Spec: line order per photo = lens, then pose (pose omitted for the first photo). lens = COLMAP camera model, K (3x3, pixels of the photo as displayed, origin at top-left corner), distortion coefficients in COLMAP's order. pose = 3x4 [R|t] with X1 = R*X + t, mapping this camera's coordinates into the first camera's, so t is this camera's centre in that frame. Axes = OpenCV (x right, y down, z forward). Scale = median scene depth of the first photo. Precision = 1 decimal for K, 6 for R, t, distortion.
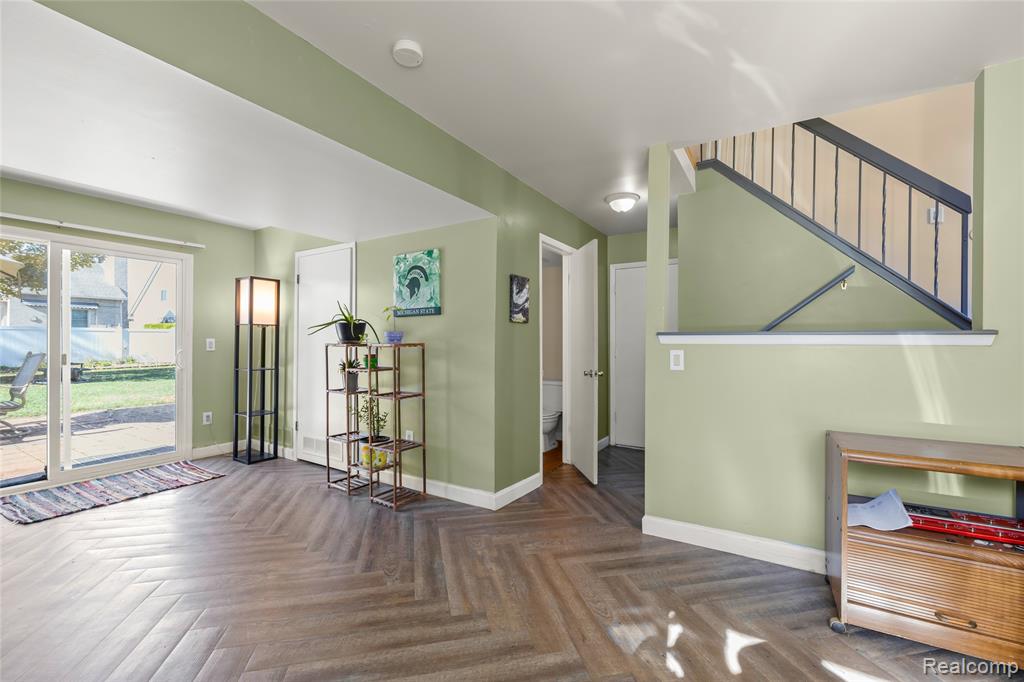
lens RADIAL K [[431.3, 0, 512.8], [0, 431.3, 343.5], [0, 0, 1]] dist [0.002833, -0.001080]
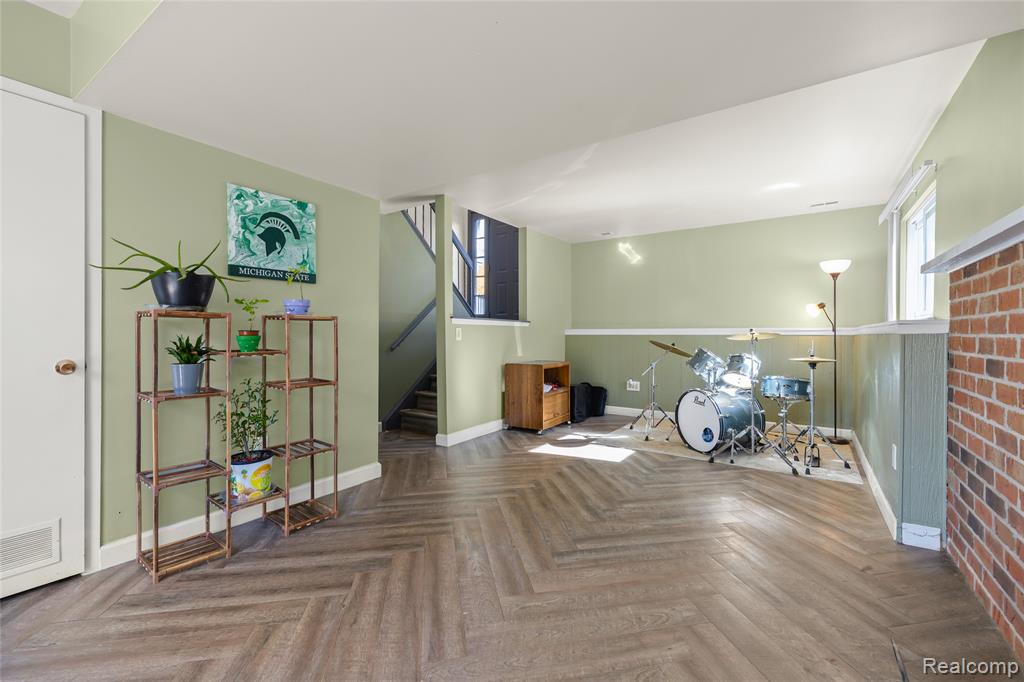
lens RADIAL K [[431.3, 0, 516.7], [0, 431.3, 336.9], [0, 0, 1]] dist [0.002833, -0.001080]
pose [[0.026536, -0.004781, 0.999636, -0.963333], [0.001878, 0.999987, 0.004733, 0.032512], [-0.999646, 0.001752, 0.026545, 0.560364]]
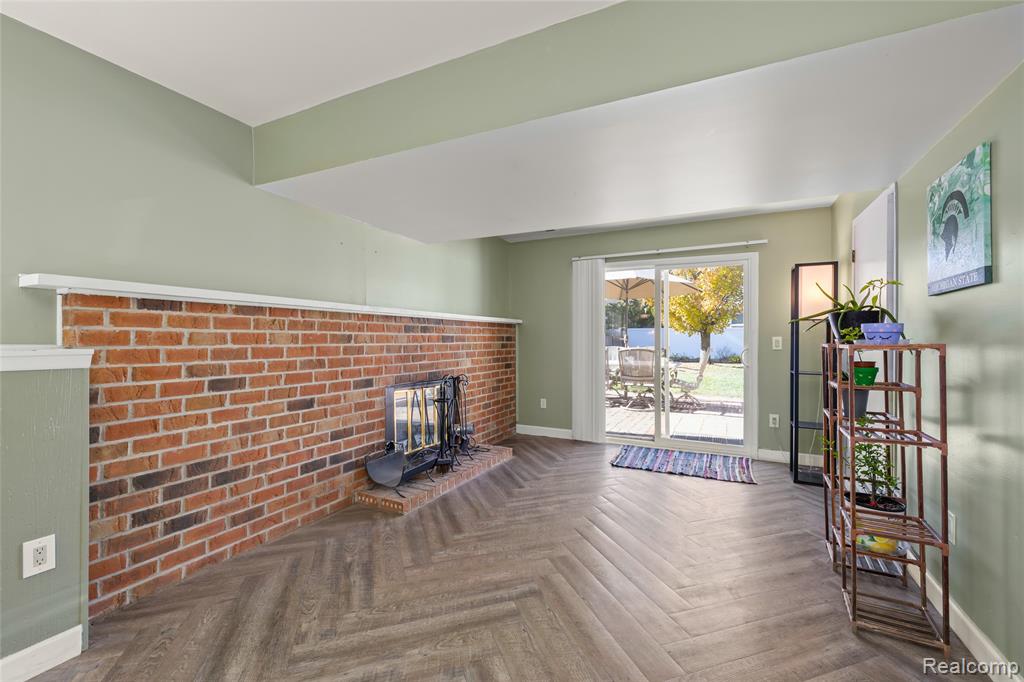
lens RADIAL K [[431.3, 0, 508.7], [0, 431.3, 338.4], [0, 0, 1]] dist [0.002833, -0.001080]
pose [[0.091046, -0.002251, -0.995844, 0.237378], [-0.004288, 0.999987, -0.002653, -0.003793], [0.995837, 0.004511, 0.091036, 0.426721]]
